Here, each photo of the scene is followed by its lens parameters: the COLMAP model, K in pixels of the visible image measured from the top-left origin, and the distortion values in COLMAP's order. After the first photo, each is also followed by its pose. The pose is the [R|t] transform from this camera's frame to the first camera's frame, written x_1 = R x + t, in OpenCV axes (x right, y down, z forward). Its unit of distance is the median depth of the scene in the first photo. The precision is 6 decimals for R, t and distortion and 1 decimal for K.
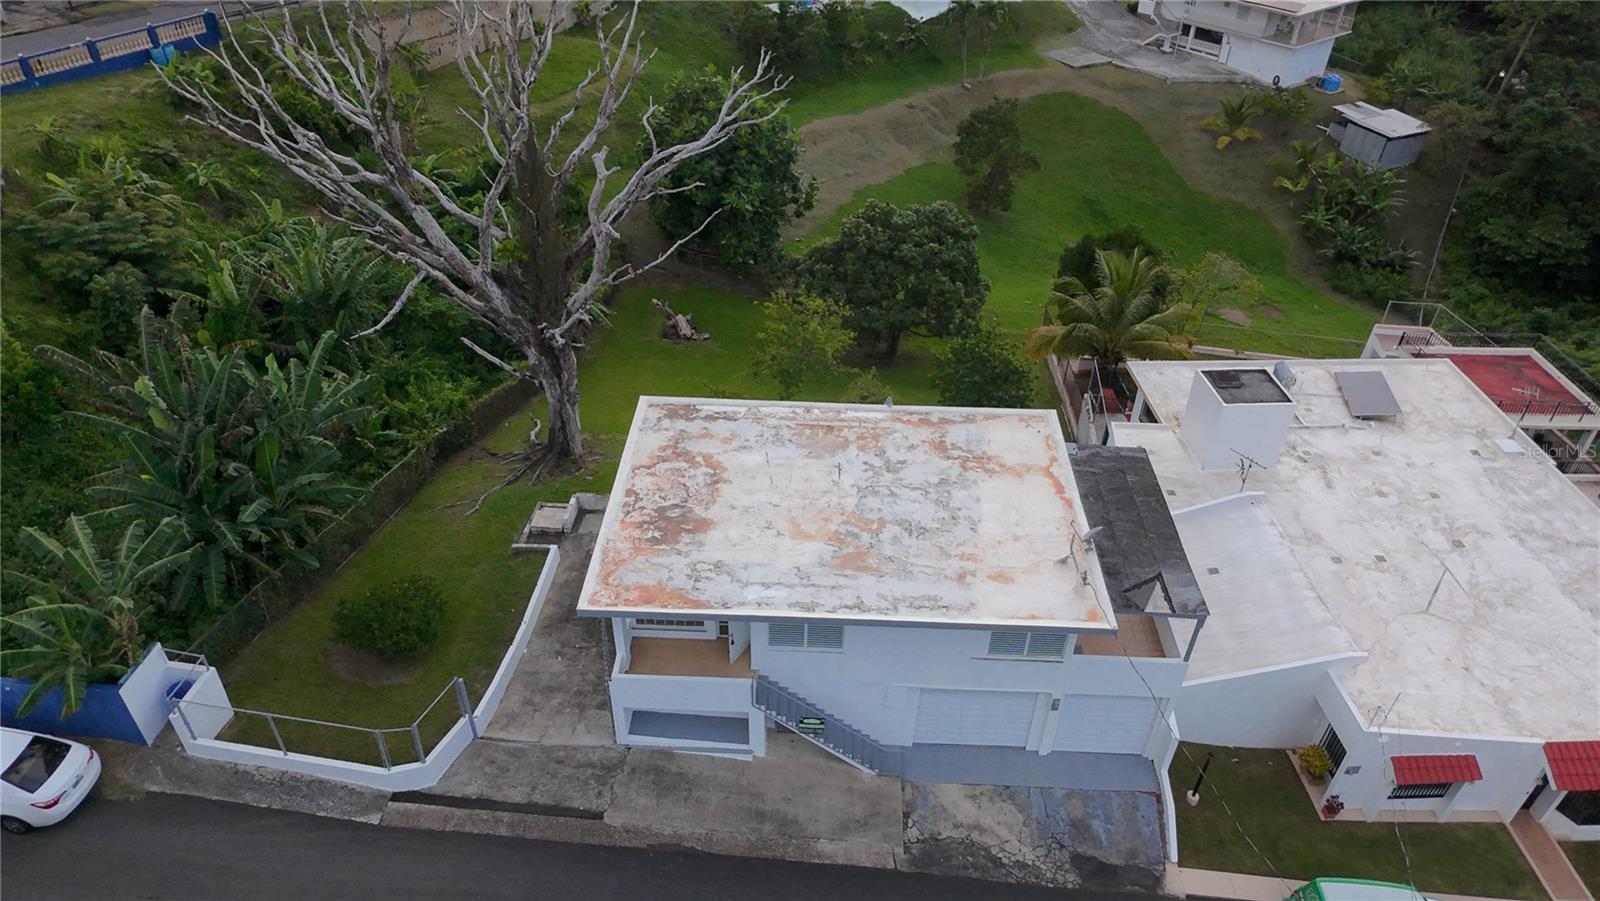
lens RADIAL K [[1022.2, 0, 798.4], [0, 1022.2, 442.6], [0, 0, 1]] dist [0.006602, -0.002091]
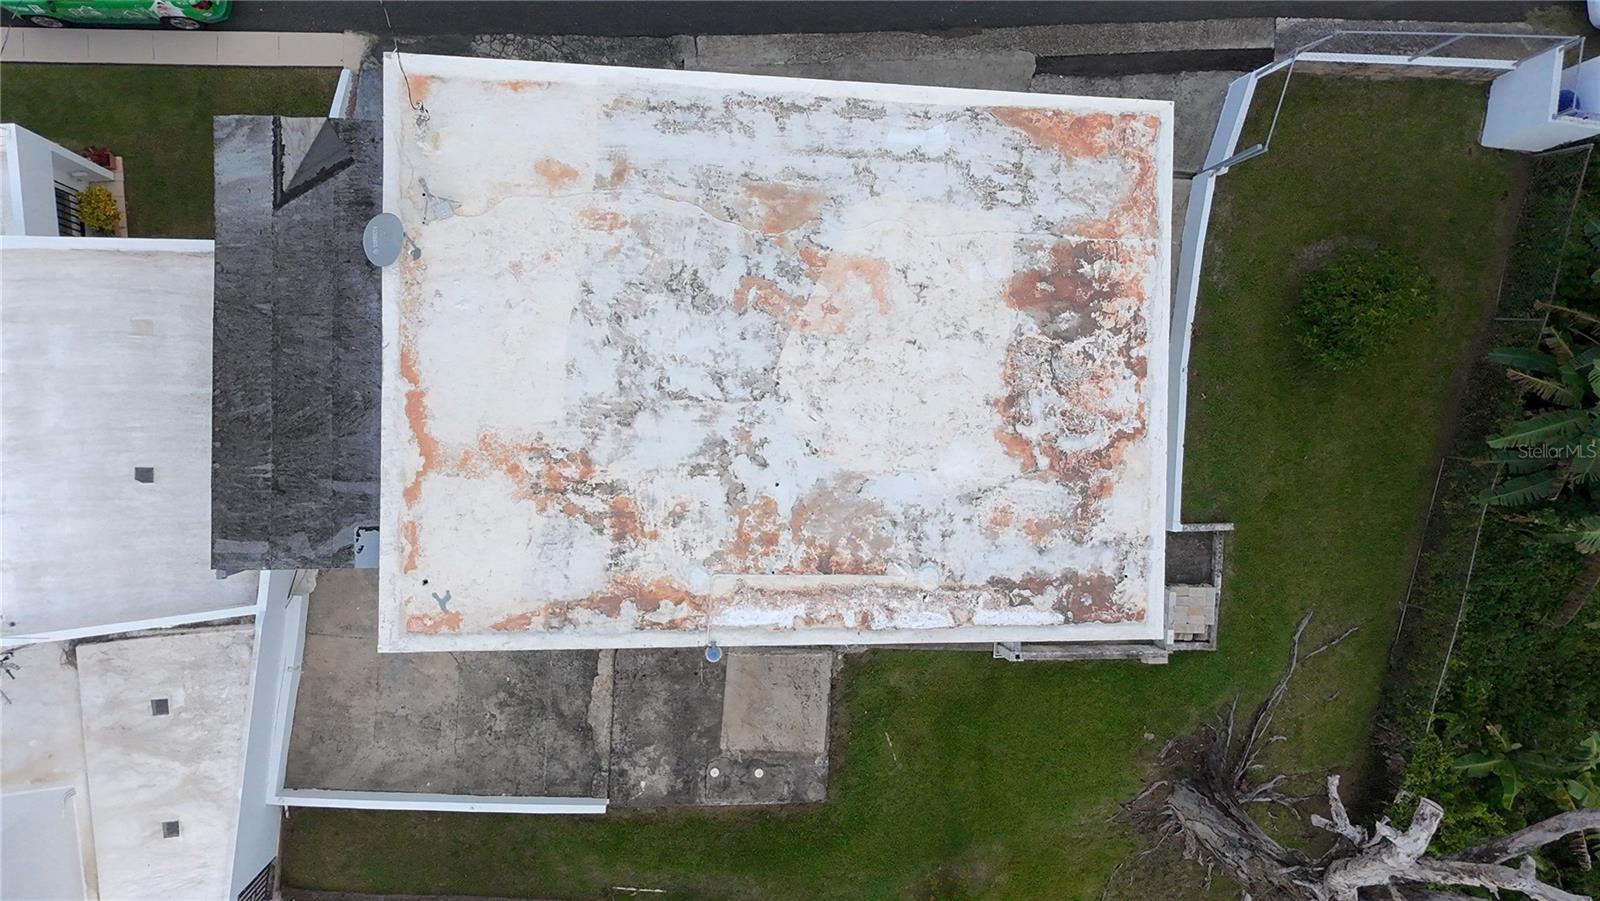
lens RADIAL K [[1022.2, 0, 807.0], [0, 1022.2, 450.1], [0, 0, 1]] dist [0.006602, -0.002091]
pose [[-0.985781, 0.029778, -0.165378, 0.134676], [-0.149475, -0.605032, 0.782044, -0.420830], [-0.076771, 0.795644, 0.600880, 0.650532]]
